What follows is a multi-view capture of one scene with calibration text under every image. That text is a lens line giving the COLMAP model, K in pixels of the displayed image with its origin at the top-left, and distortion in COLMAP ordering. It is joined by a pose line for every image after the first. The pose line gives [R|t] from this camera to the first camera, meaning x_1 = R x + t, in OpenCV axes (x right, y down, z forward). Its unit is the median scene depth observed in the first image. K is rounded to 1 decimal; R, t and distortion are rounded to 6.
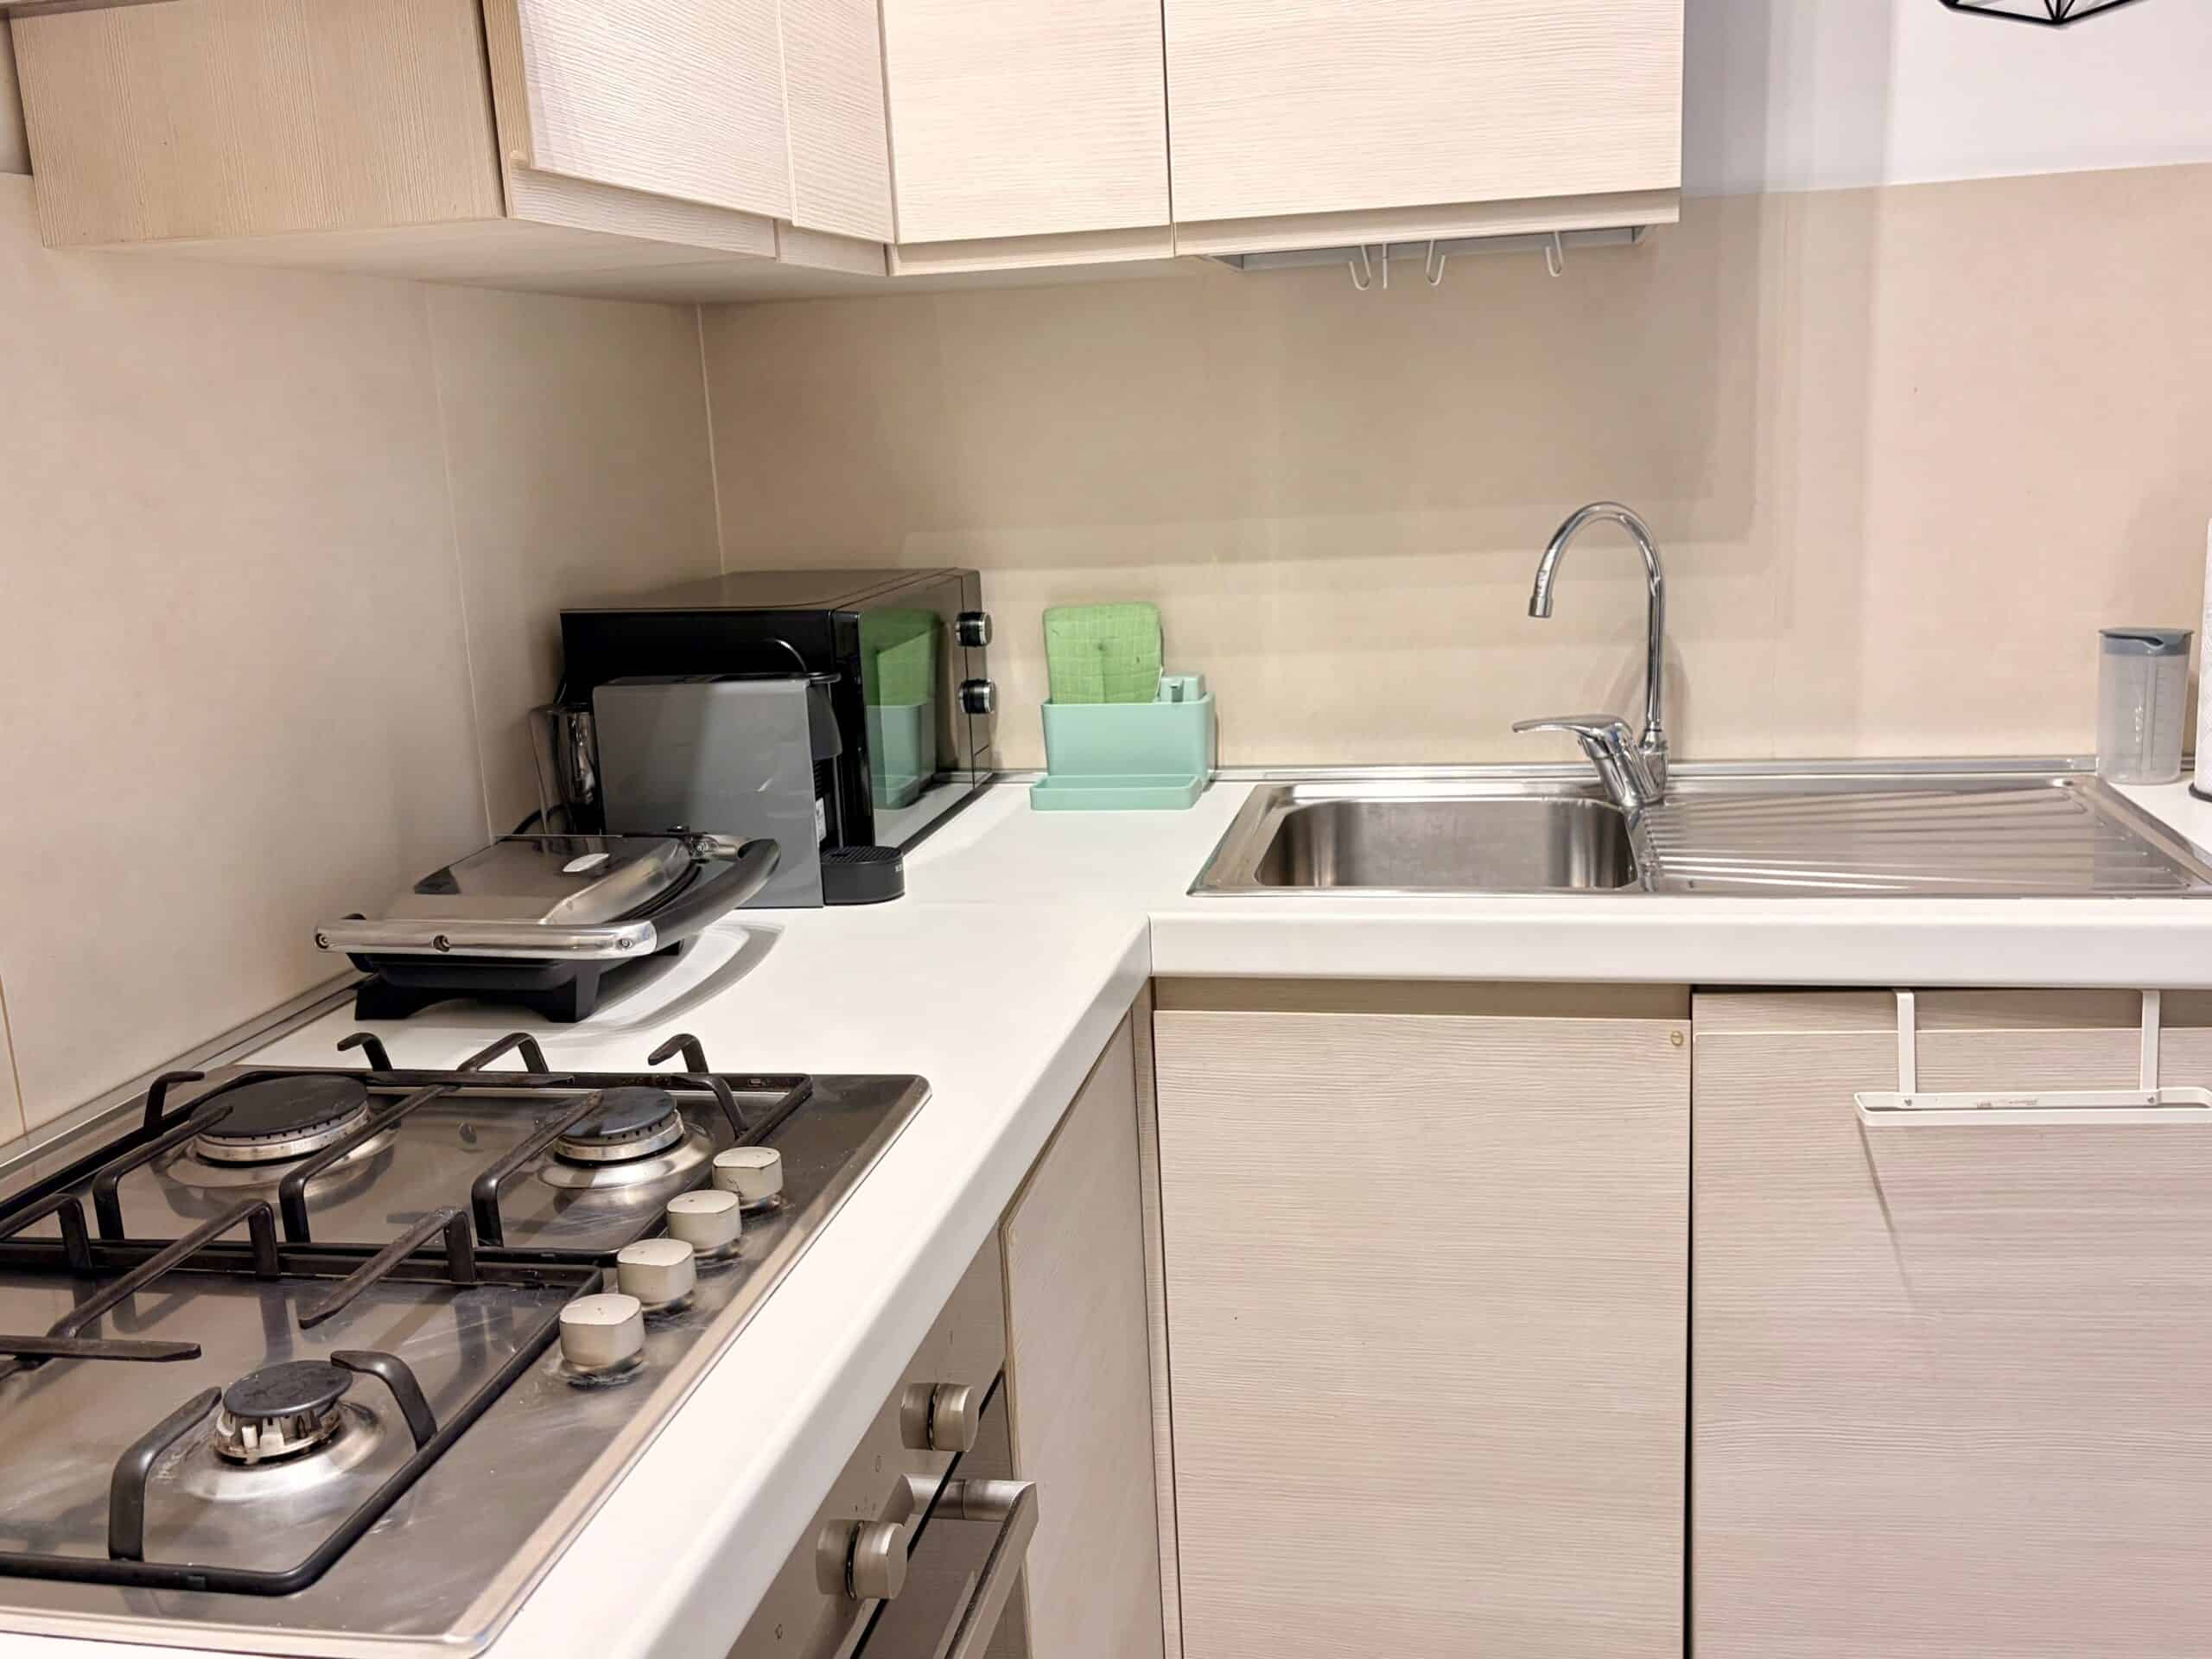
lens RADIAL K [[1992.4, 0, 1110.2], [0, 1992.4, 826.1], [0, 0, 1]] dist [0.050864, -0.043950]
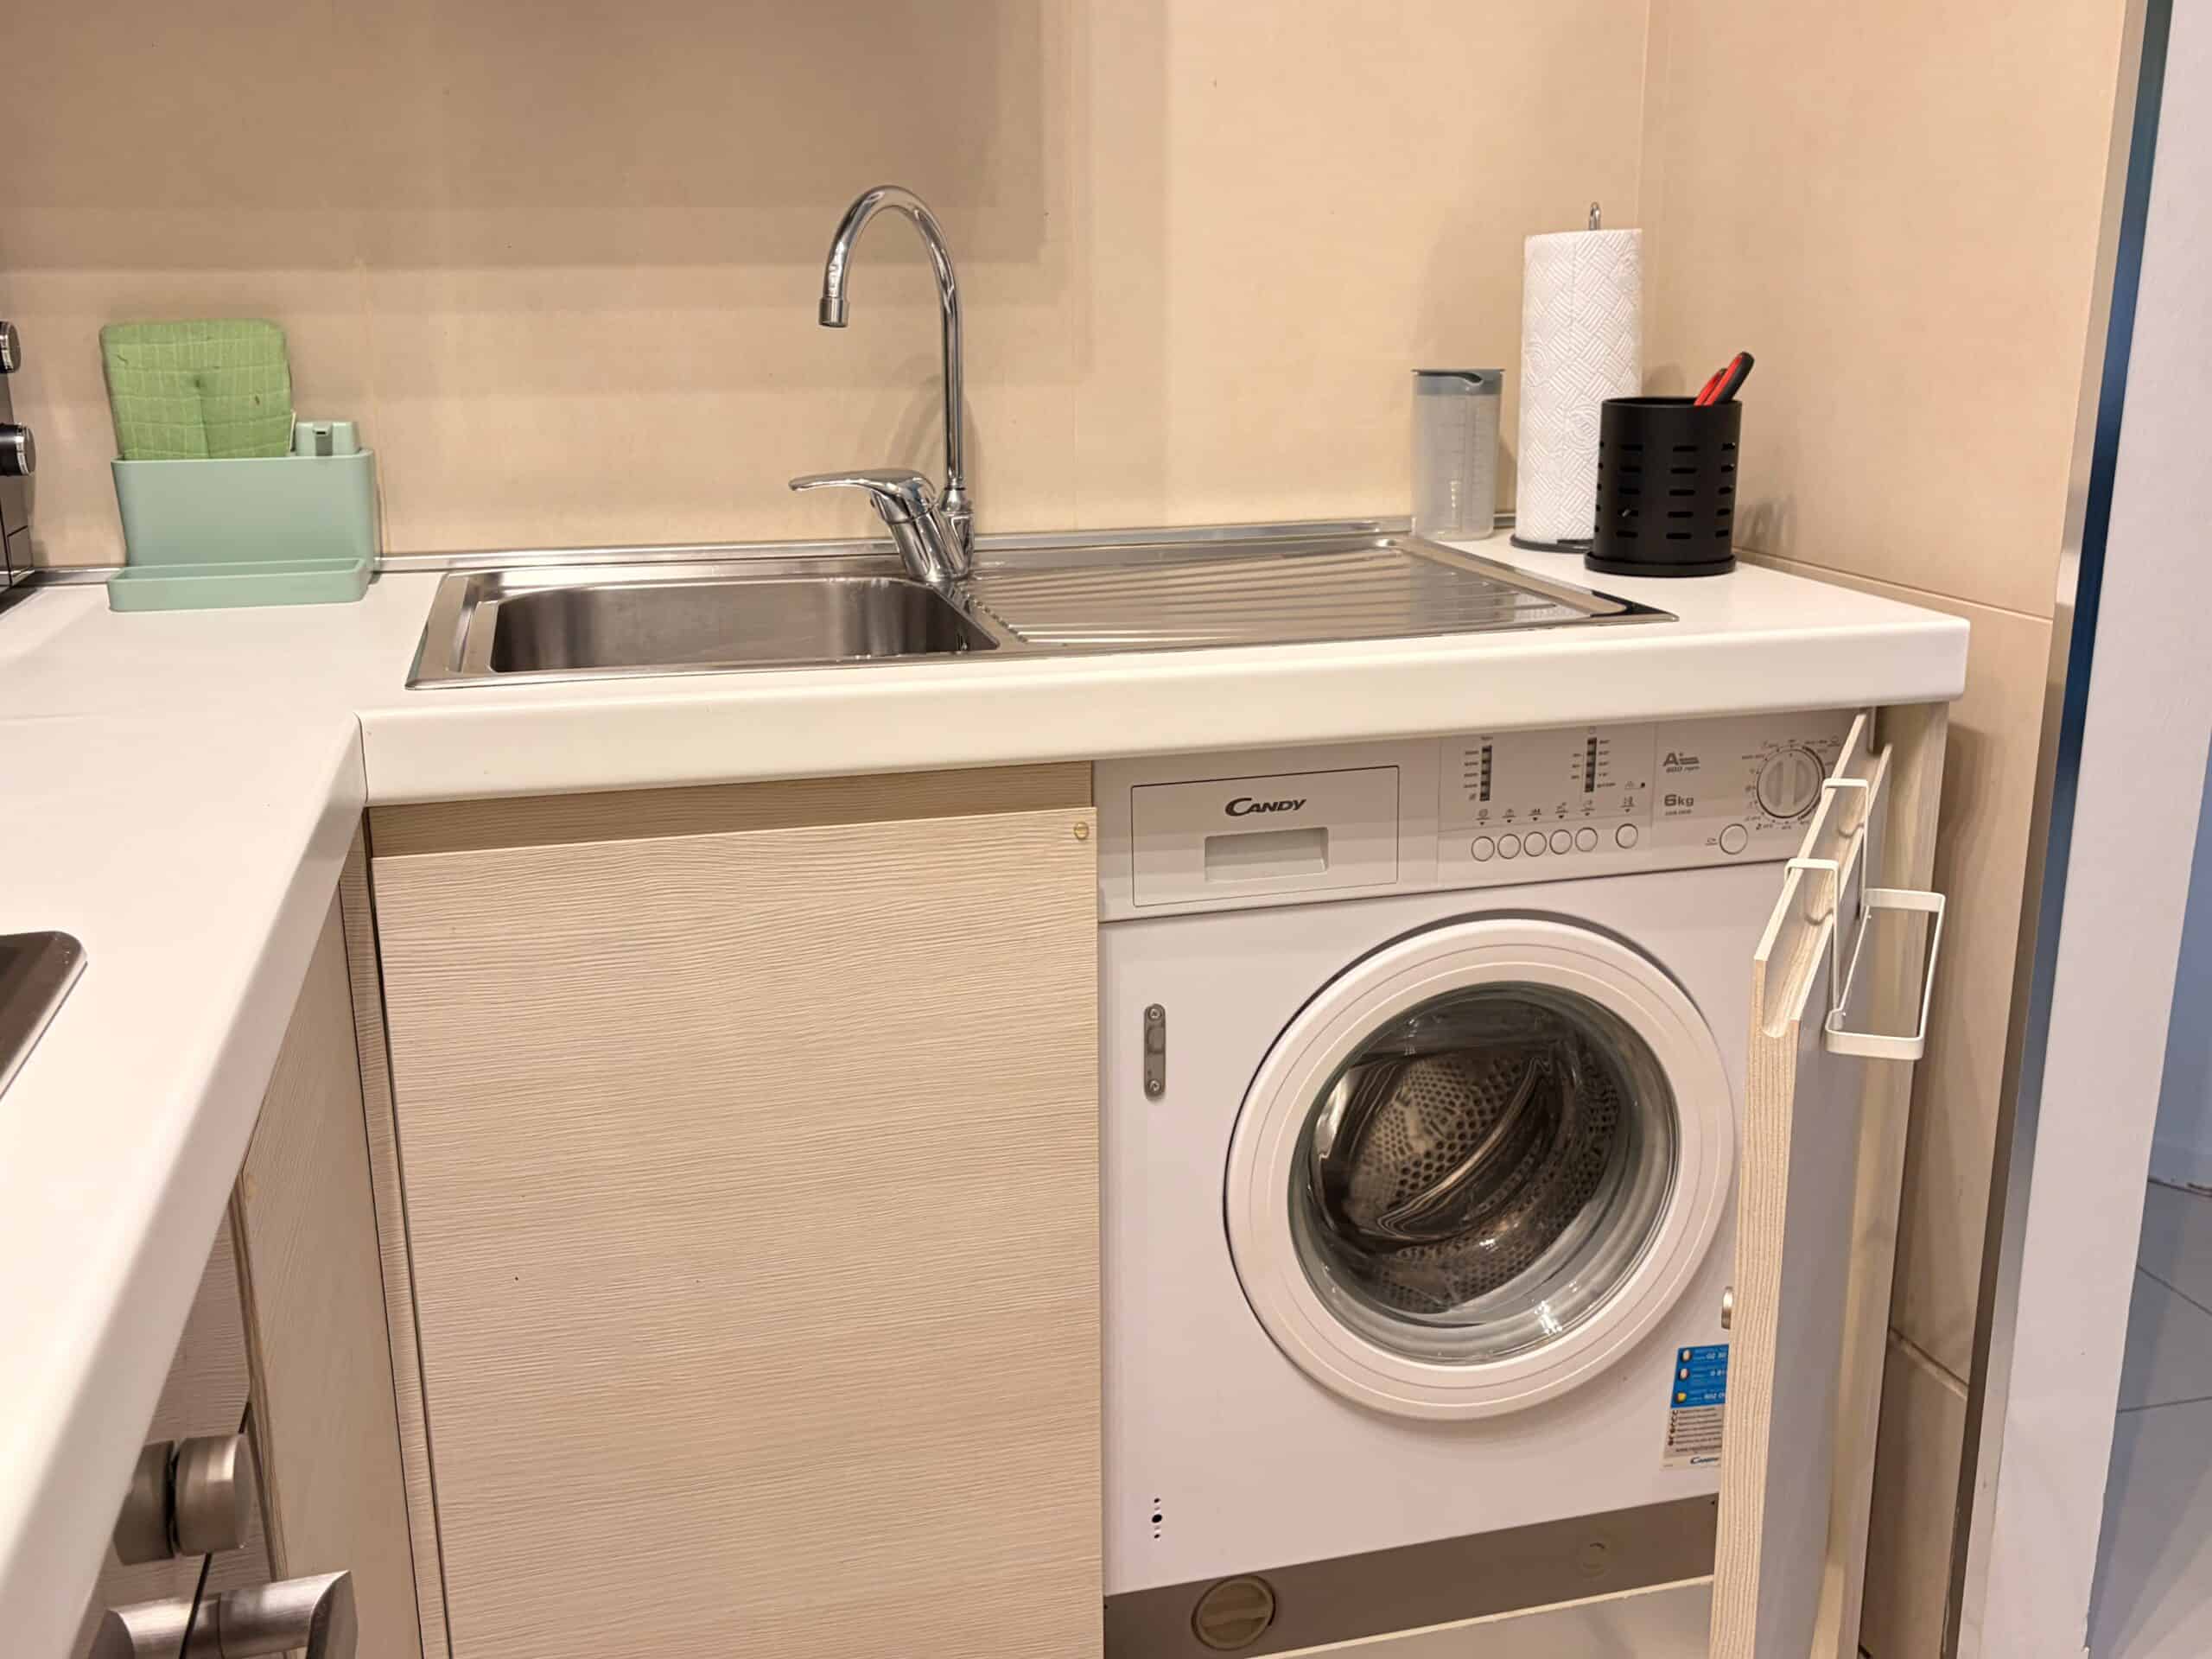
lens RADIAL K [[2100.0, 0, 1108.3], [0, 2100.0, 844.0], [0, 0, 1]] dist [0.029329, 0.000000]
pose [[0.898761, -0.076483, 0.431716, -0.053473], [0.057679, 0.996735, 0.056502, 0.051886], [-0.434628, -0.025881, 0.900238, 0.198432]]
